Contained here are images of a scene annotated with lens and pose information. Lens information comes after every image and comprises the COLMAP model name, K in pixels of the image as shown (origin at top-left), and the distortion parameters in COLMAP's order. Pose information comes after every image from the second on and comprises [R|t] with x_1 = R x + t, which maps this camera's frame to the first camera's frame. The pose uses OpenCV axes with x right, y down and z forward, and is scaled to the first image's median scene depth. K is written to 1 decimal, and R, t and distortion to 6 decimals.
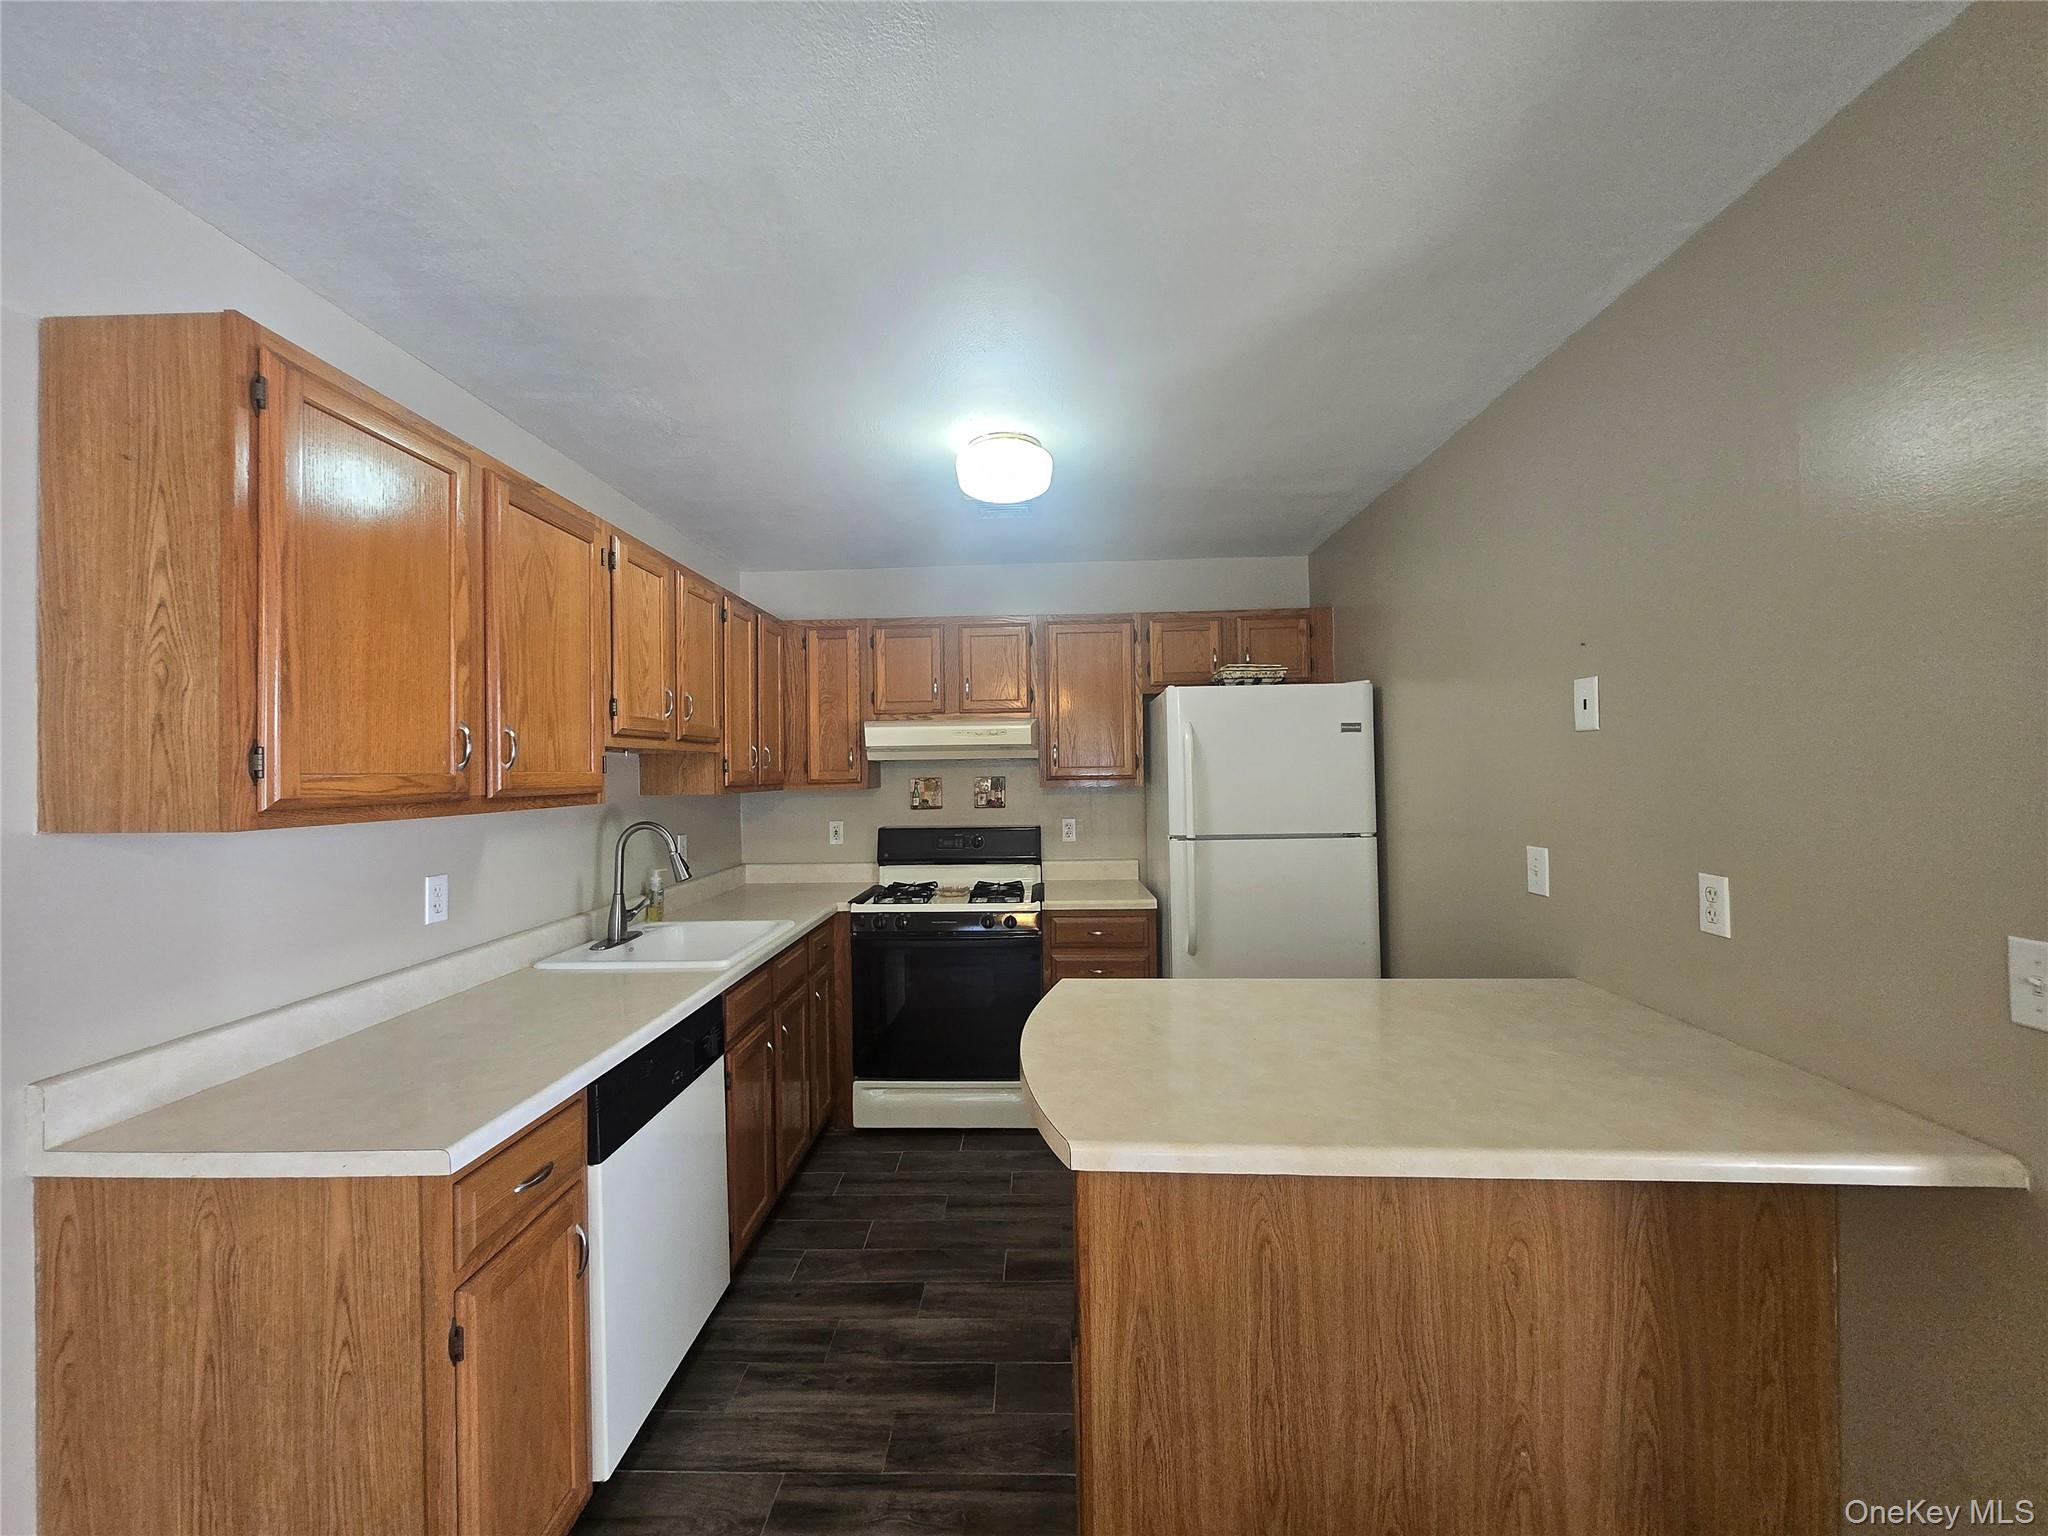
lens RADIAL K [[807.4, 0, 1012.7], [0, 807.4, 757.9], [0, 0, 1]] dist [0.000534, -0.000355]
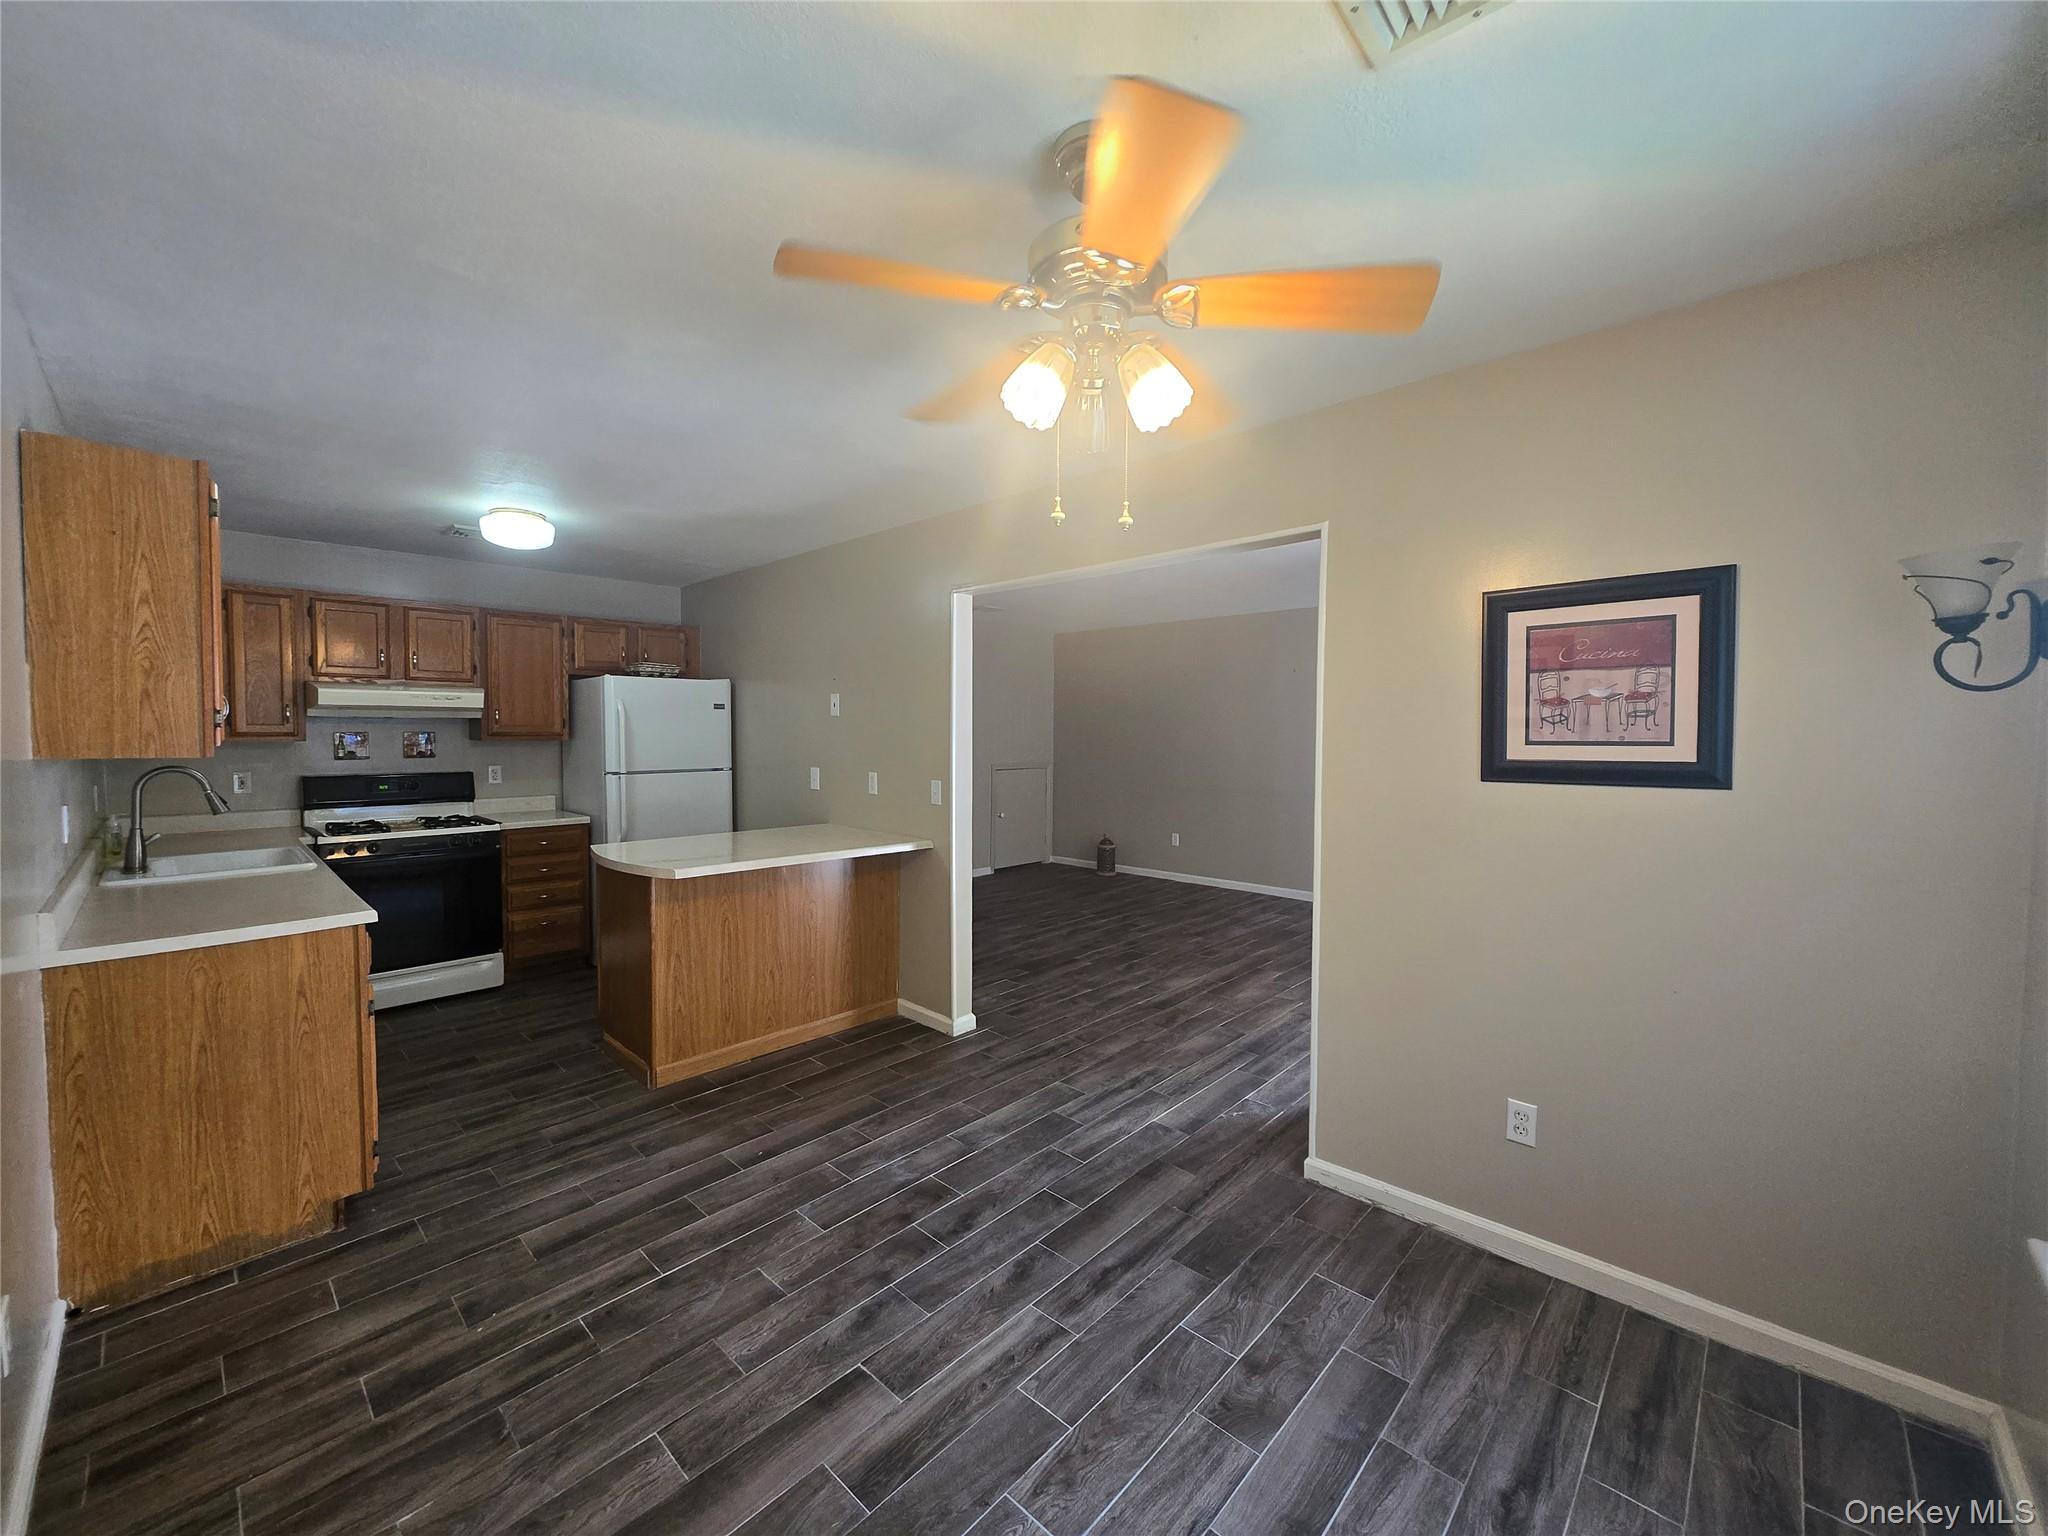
lens RADIAL K [[805.9, 0, 1014.0], [0, 805.9, 757.9], [0, 0, 1]] dist [0.000848, -0.000219]
pose [[0.663276, -0.009434, 0.748316, -0.542721], [-0.027147, 0.998959, 0.036656, -0.010195], [-0.747882, -0.044628, 0.662329, -0.735744]]
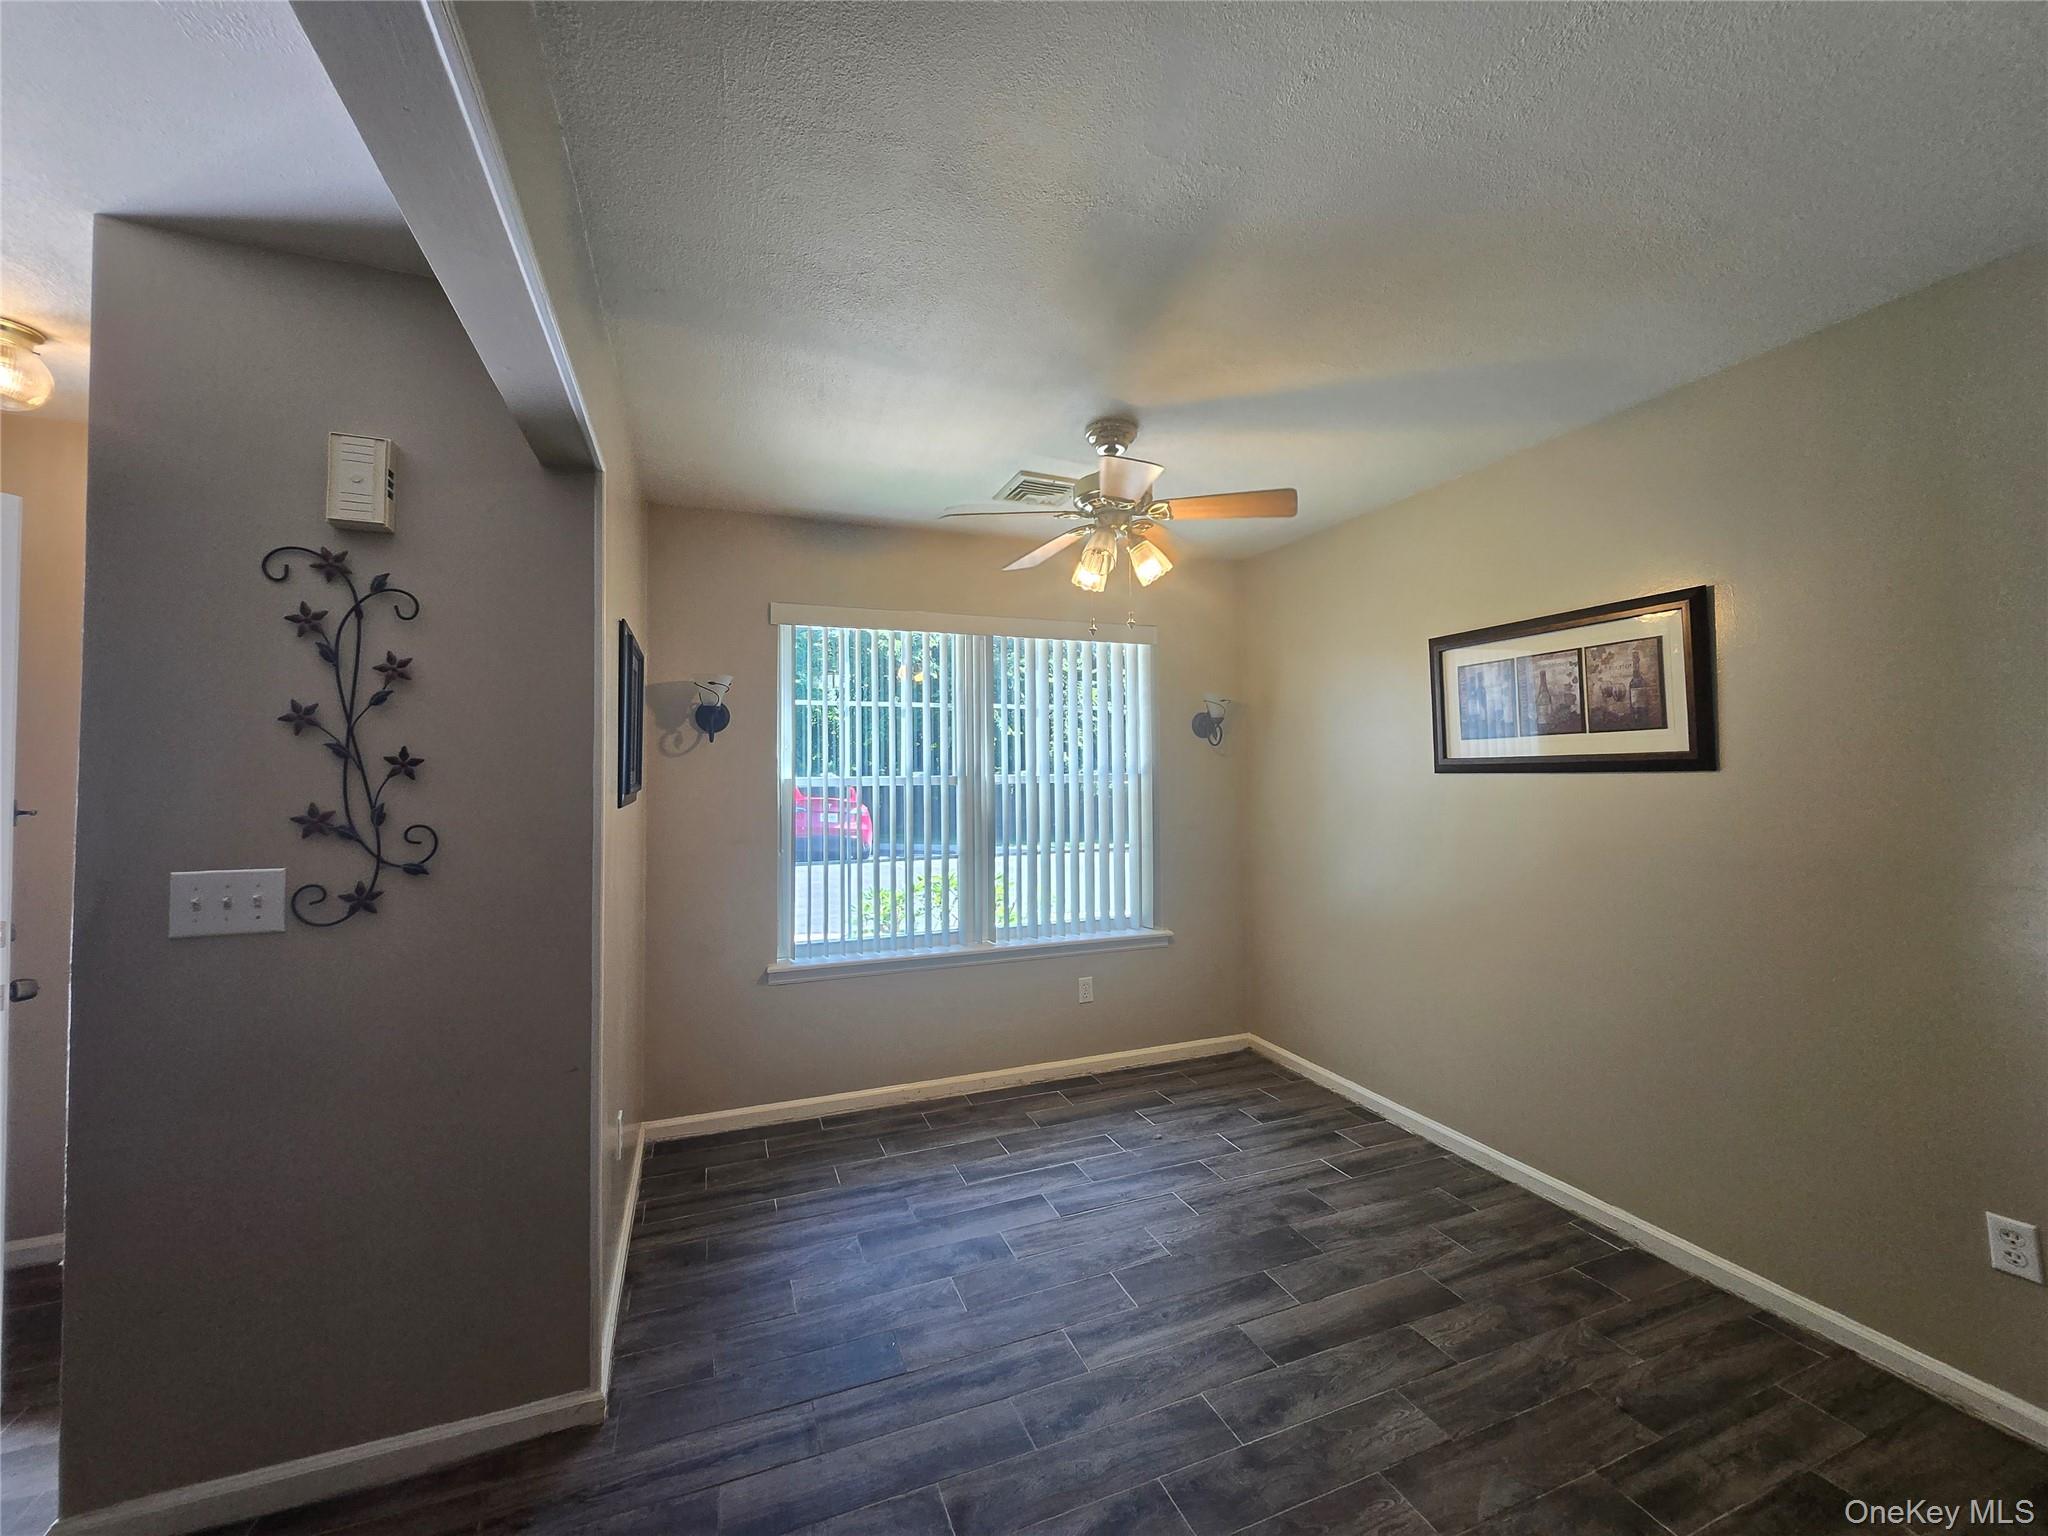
lens RADIAL K [[820.9, 0, 1029.7], [0, 820.9, 749.2], [0, 0, 1]] dist [-0.000509, -0.000184]
pose [[-0.914653, 0.016058, -0.403922, 0.447173], [0.034867, 0.998621, -0.039253, 0.021748], [0.402734, -0.049986, -0.913951, 0.501061]]
